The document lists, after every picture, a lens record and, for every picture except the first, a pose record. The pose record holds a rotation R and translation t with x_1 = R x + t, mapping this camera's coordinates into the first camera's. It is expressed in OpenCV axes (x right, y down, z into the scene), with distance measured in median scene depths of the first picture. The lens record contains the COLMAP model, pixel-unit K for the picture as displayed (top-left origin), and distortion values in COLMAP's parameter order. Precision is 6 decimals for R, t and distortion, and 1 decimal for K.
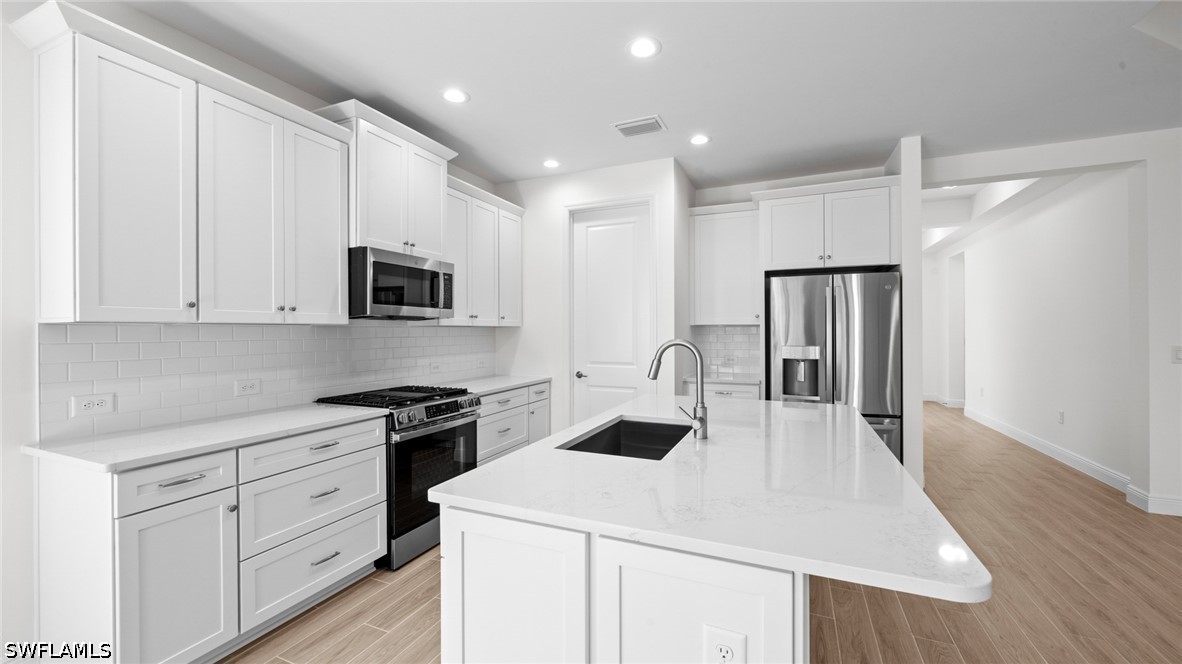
lens RADIAL K [[462.1, 0, 589.1], [0, 462.1, 330.9], [0, 0, 1]] dist [-0.003729, -0.000306]
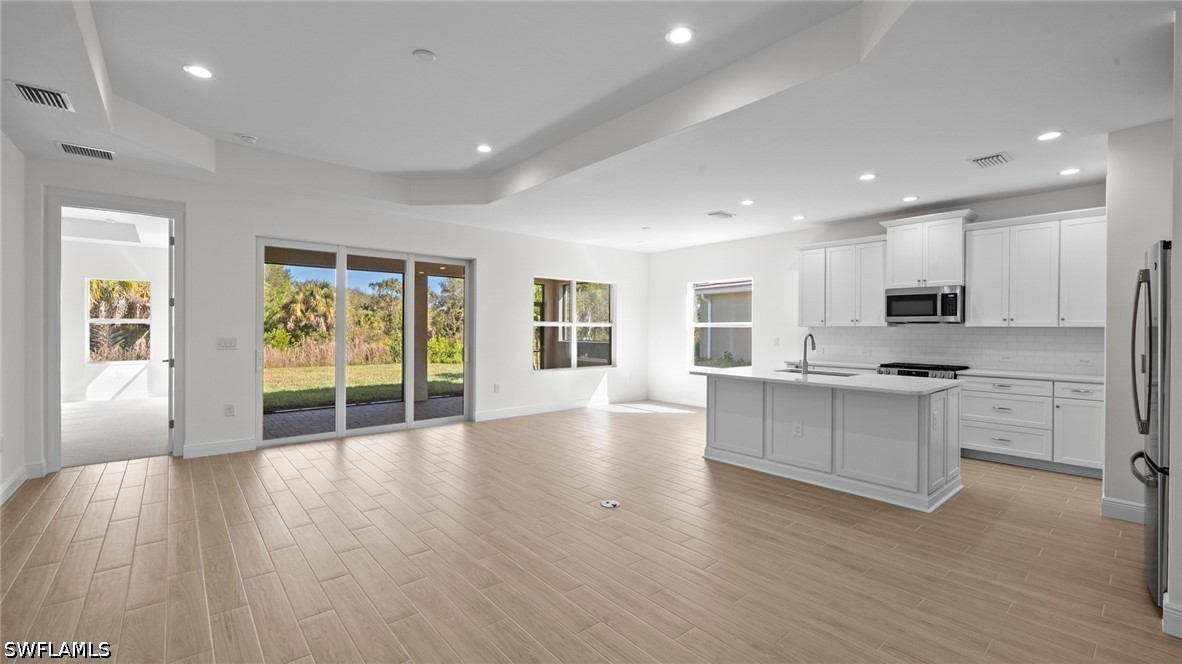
lens RADIAL K [[490.1, 0, 590.9], [0, 490.1, 330.5], [0, 0, 1]] dist [-0.003277, -0.001364]
pose [[-0.429360, 0.005038, -0.903119, 1.653188], [-0.006098, 0.999945, 0.008477, -0.005598], [0.903113, 0.009147, -0.429306, 0.595227]]
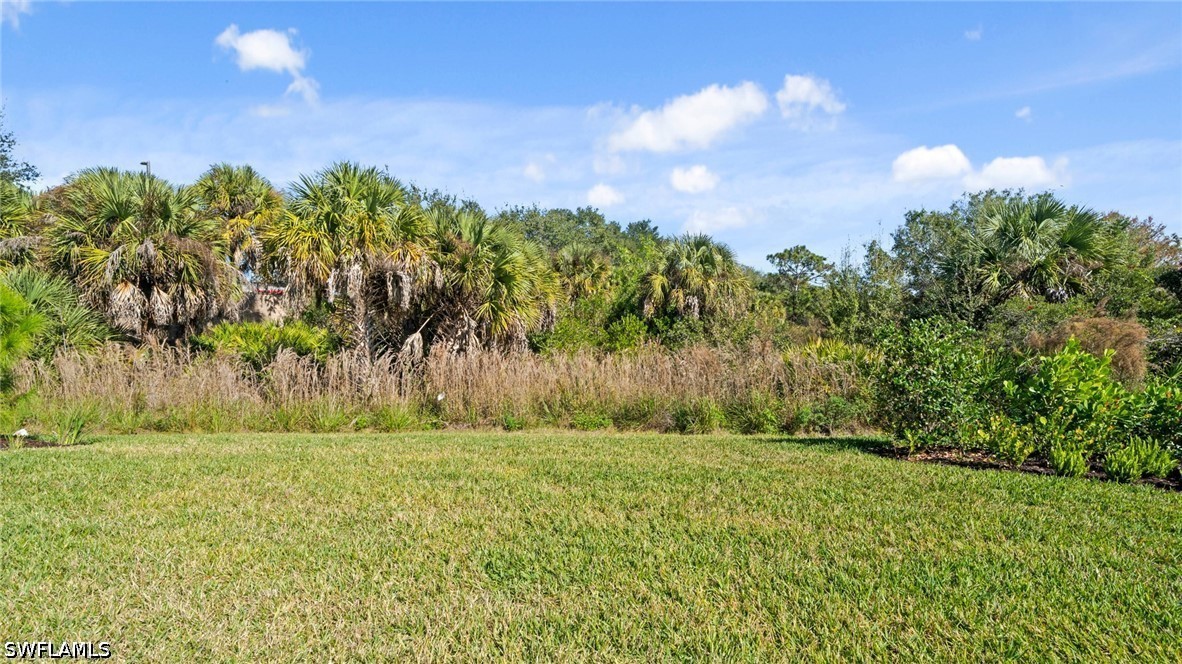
lens RADIAL K [[555.1, 0, 586.6], [0, 555.1, 335.6], [0, 0, 1]] dist [-0.000657, -0.000280]
pose [[-0.922666, 0.018984, -0.385133, -1.064744], [0.003635, 0.999171, 0.040544, 0.032489], [0.385583, 0.036009, -0.921970, -2.814572]]
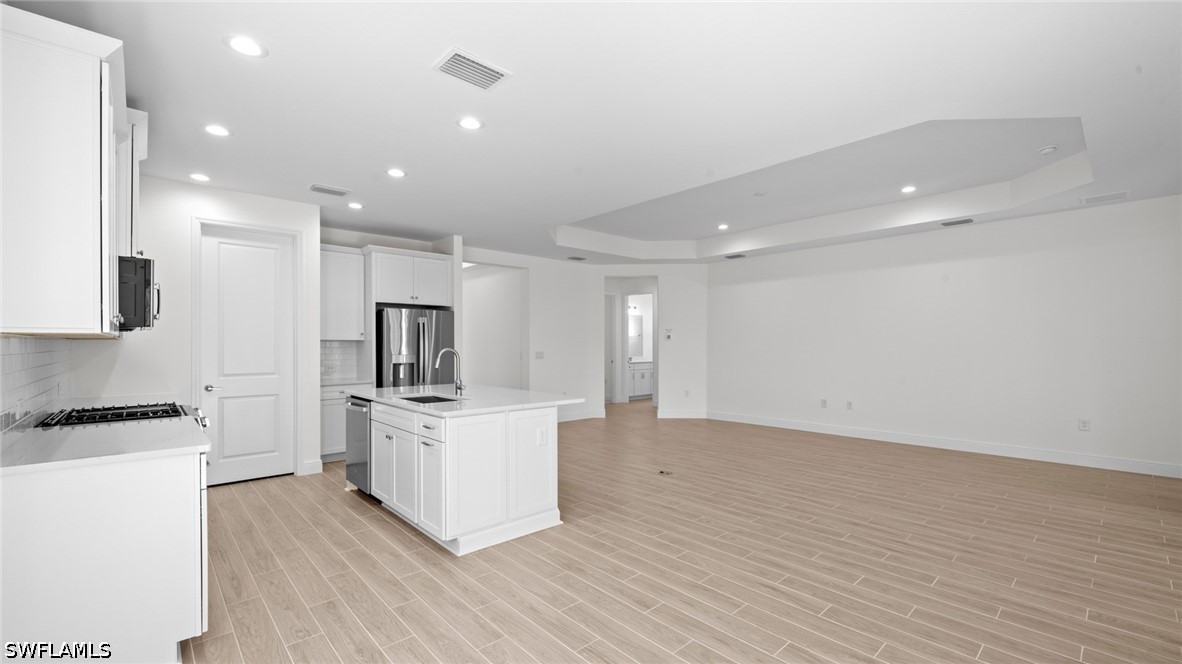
lens RADIAL K [[490.1, 0, 595.1], [0, 490.1, 345.6], [0, 0, 1]] dist [-0.003277, -0.001364]
pose [[0.400482, 0.000437, 0.916304, -0.847167], [0.002193, 0.999997, -0.001436, 0.007330], [-0.916302, 0.002584, 0.400480, -0.248126]]
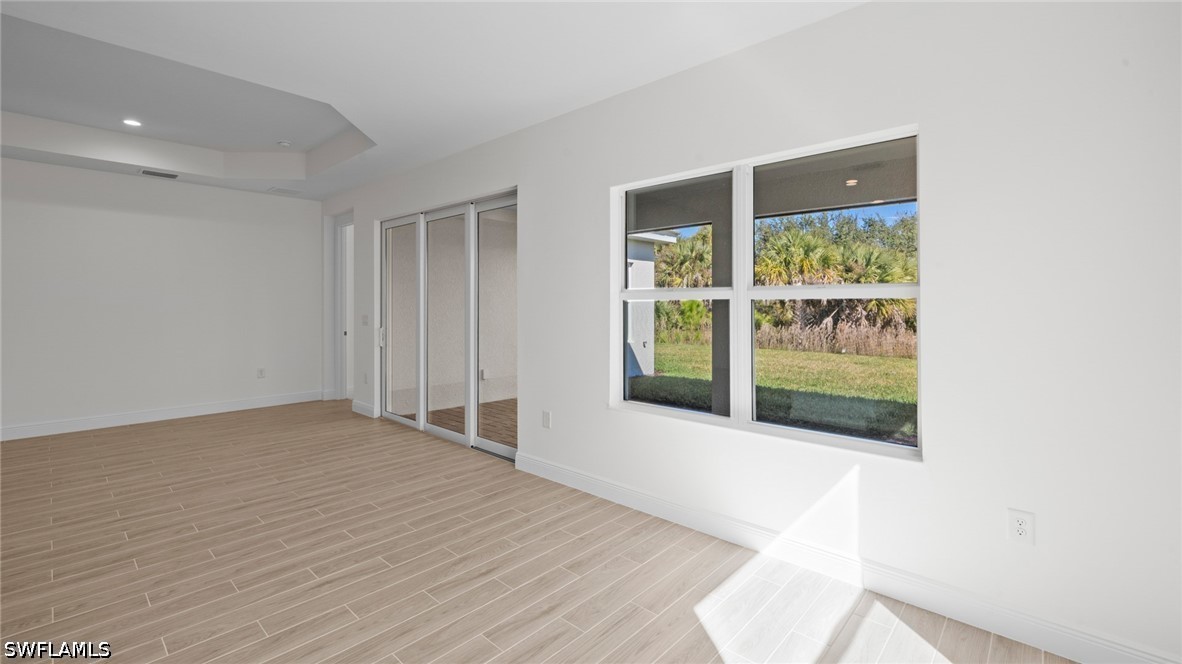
lens RADIAL K [[490.1, 0, 591.6], [0, 490.1, 308.1], [0, 0, 1]] dist [-0.003277, -0.001364]
pose [[-0.945262, 0.001395, 0.326309, -0.590106], [0.003006, 0.999986, 0.004433, 0.007002], [-0.326298, 0.005171, -0.945253, 0.338003]]
